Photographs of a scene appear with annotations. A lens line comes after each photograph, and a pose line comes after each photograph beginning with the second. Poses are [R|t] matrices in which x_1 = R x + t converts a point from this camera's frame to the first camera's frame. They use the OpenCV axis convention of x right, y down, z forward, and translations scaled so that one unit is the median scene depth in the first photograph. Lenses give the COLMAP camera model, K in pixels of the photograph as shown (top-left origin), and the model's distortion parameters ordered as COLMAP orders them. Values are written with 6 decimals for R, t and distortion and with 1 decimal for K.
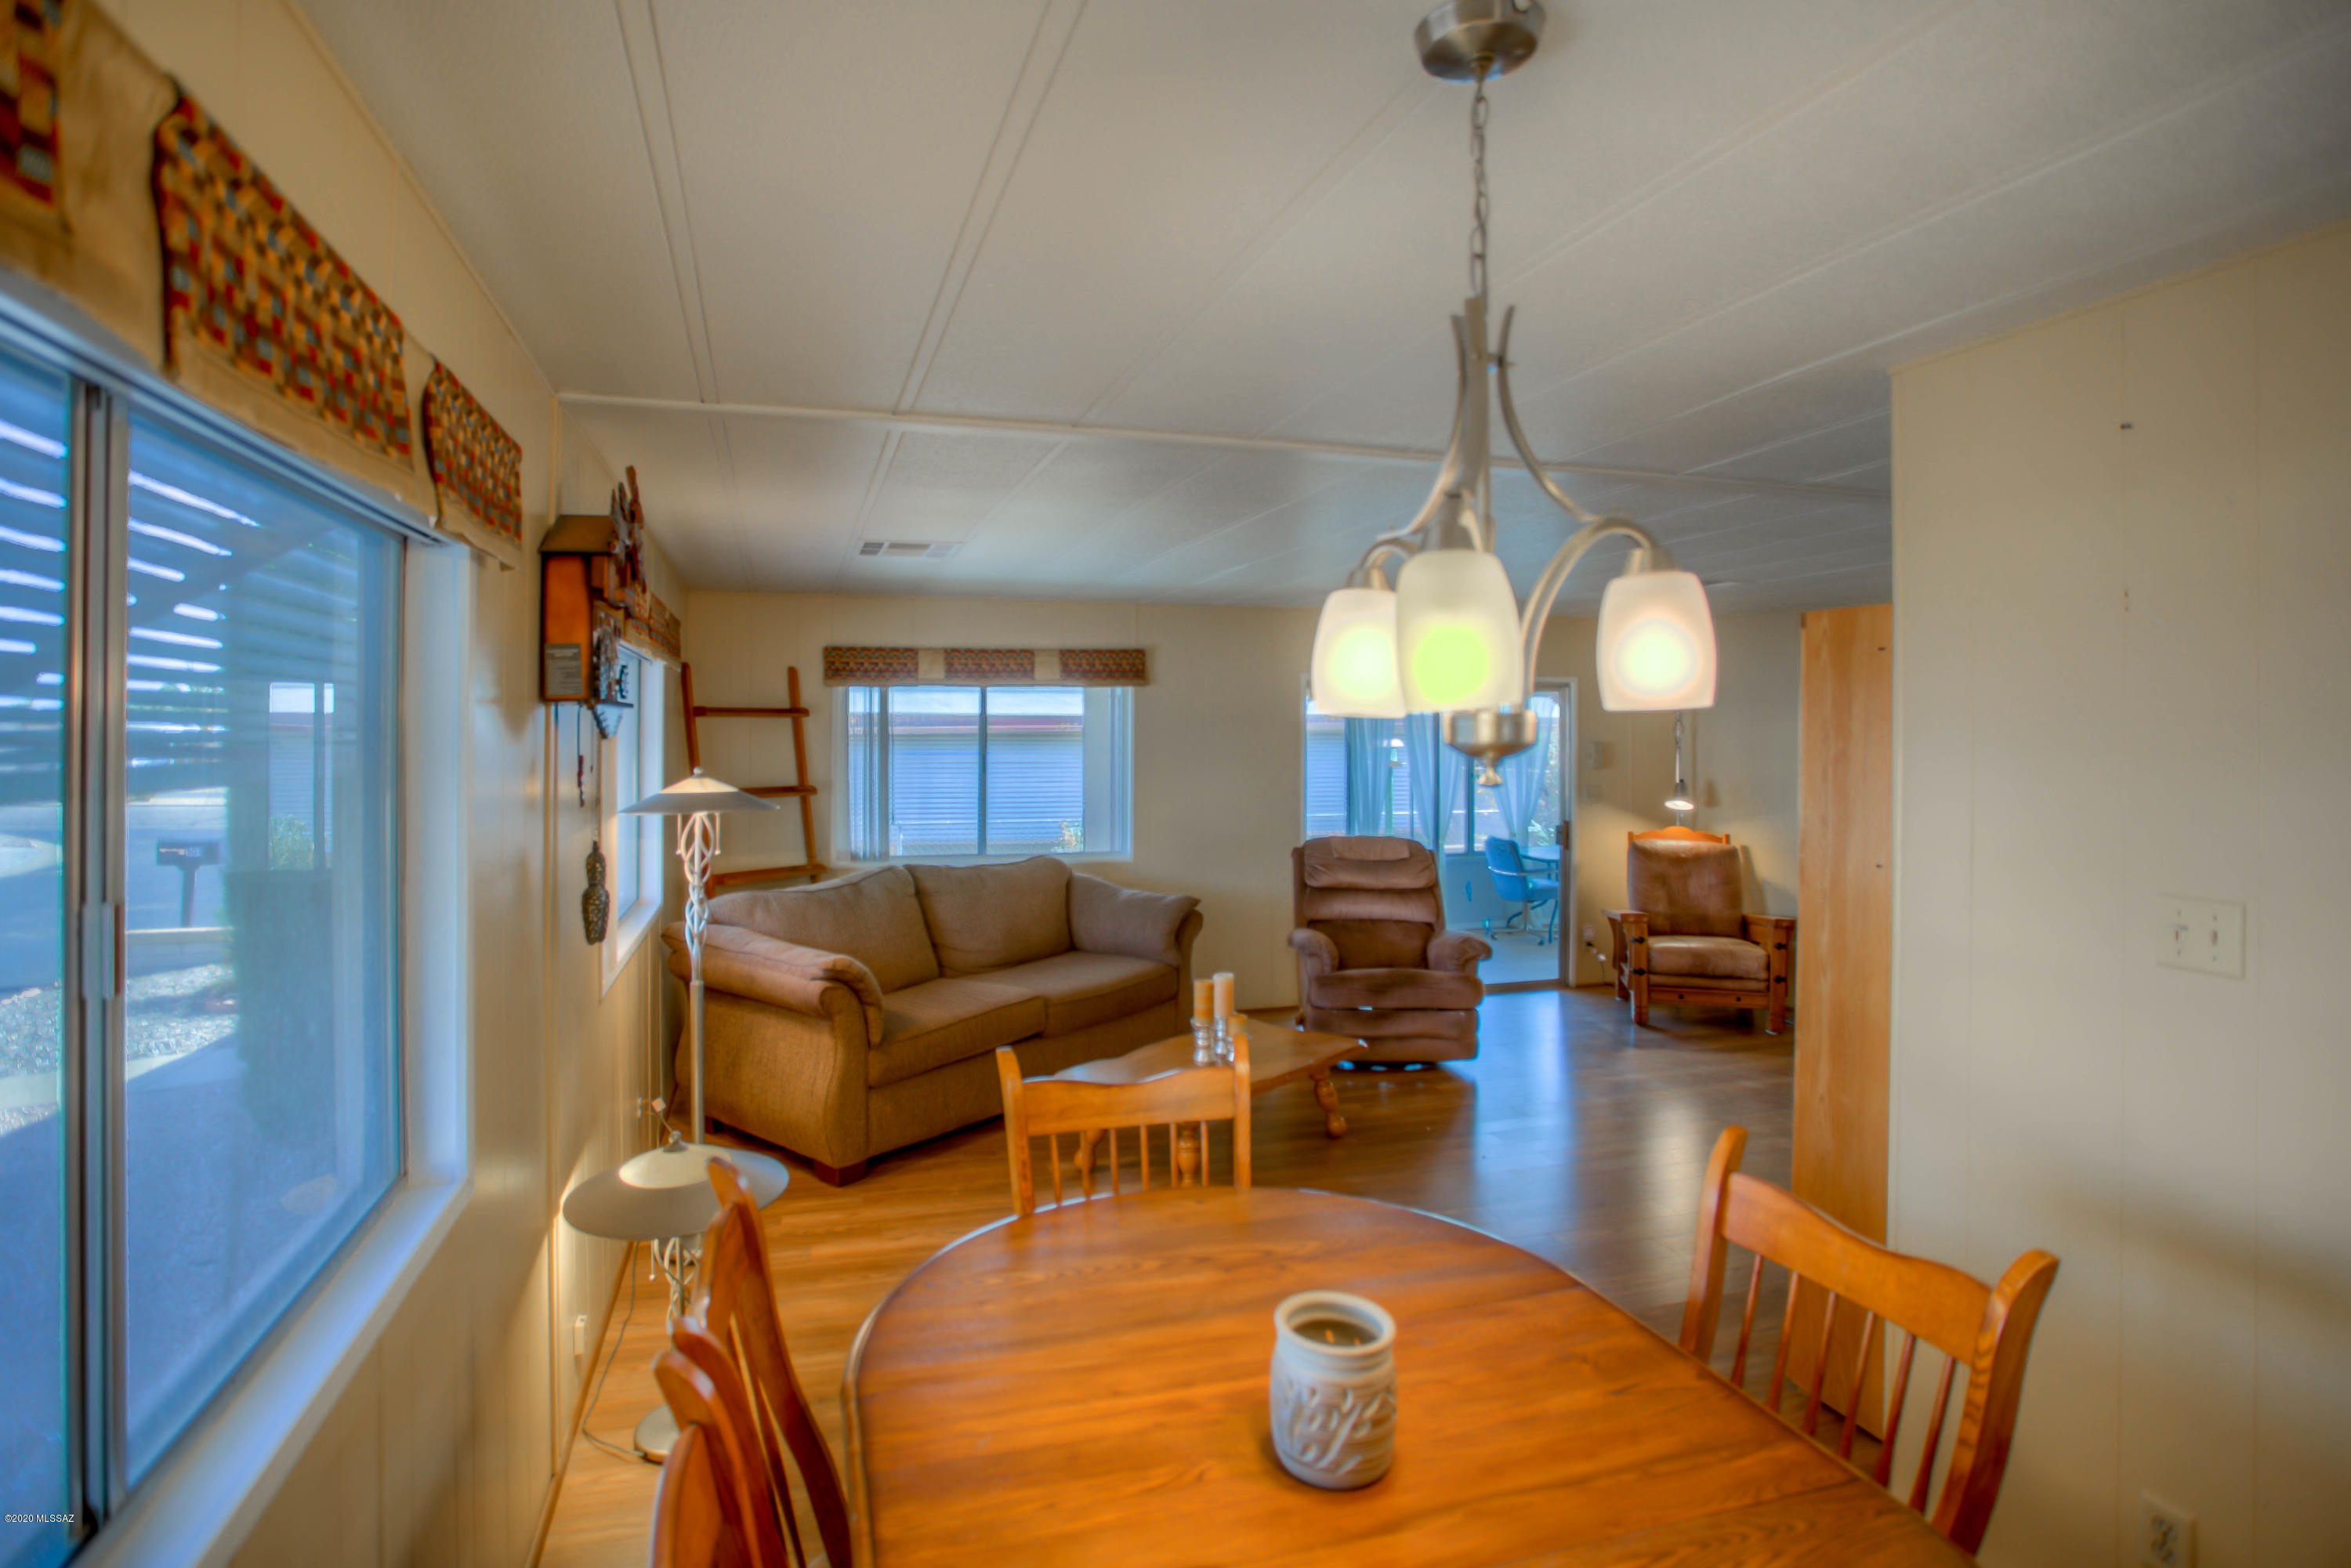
lens RADIAL K [[1203.0, 0, 1104.6], [0, 1203.0, 706.9], [0, 0, 1]] dist [-0.039270, 0.000148]
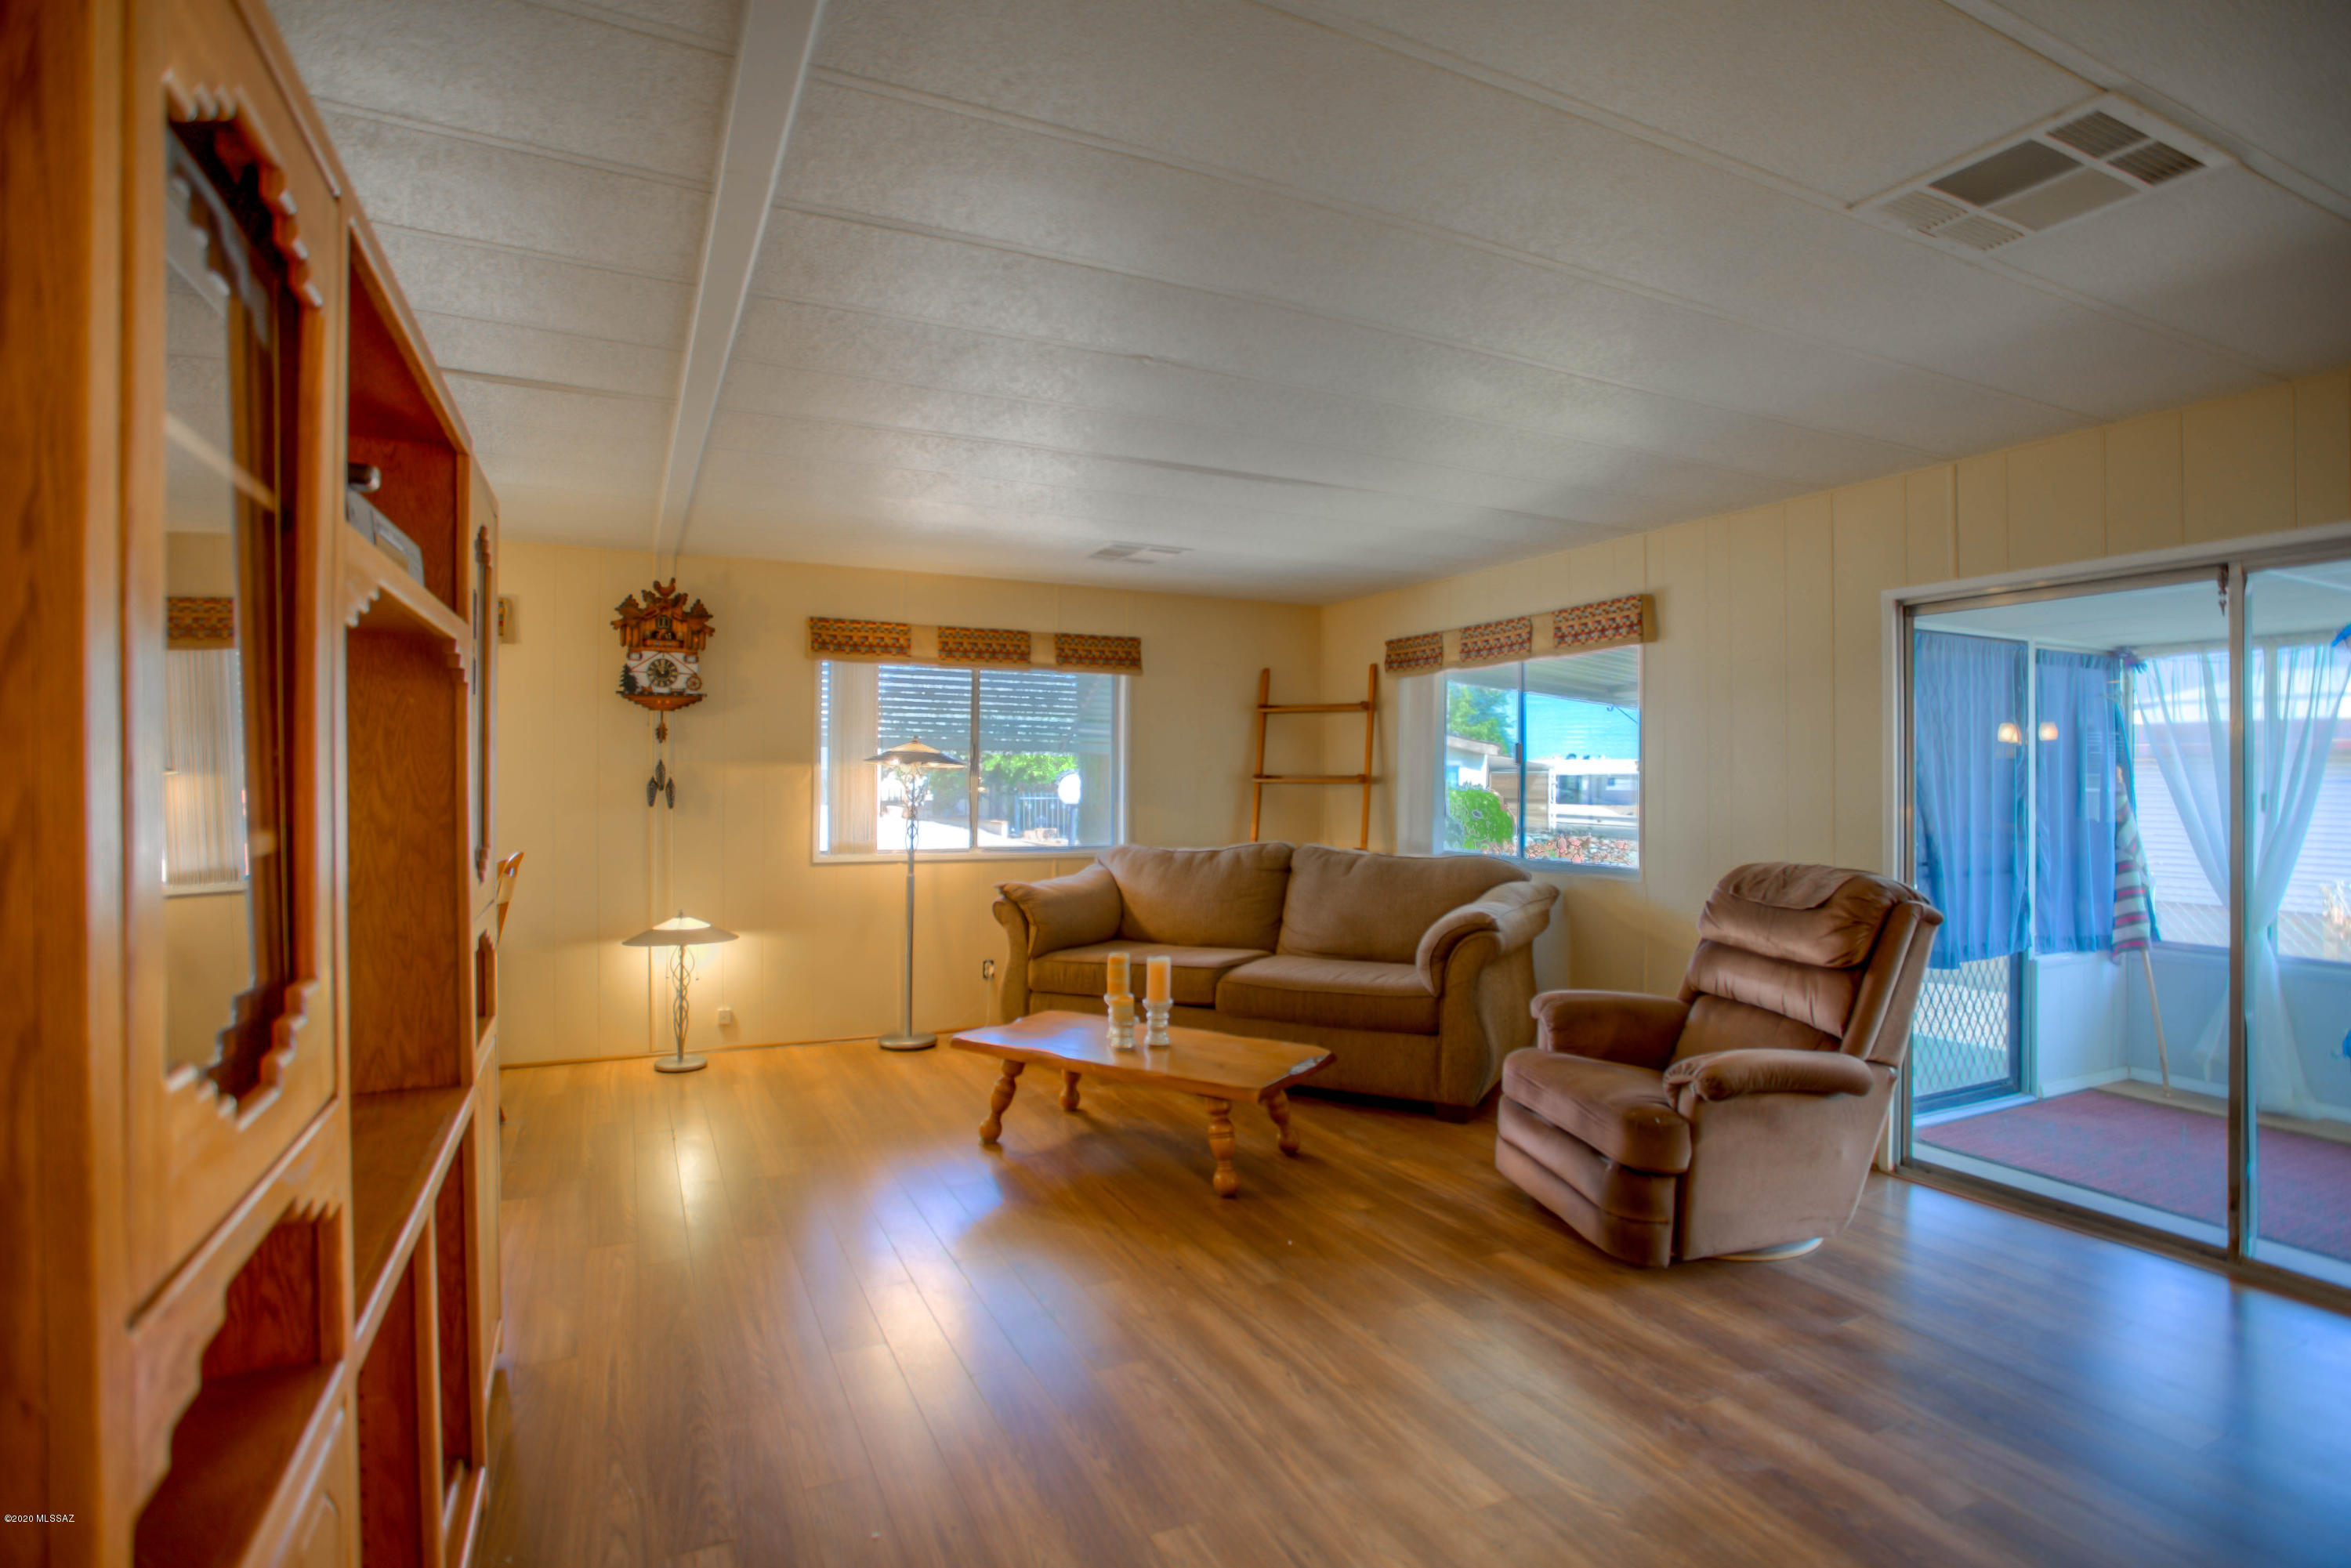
lens RADIAL K [[1135.2, 0, 1169.7], [0, 1135.2, 771.7], [0, 0, 1]] dist [-0.039736, 0.000723]
pose [[0.185776, -0.002830, -0.982588, 0.726806], [0.012625, 0.999920, -0.000493, 0.063521], [0.982511, -0.012313, 0.185797, 0.656556]]
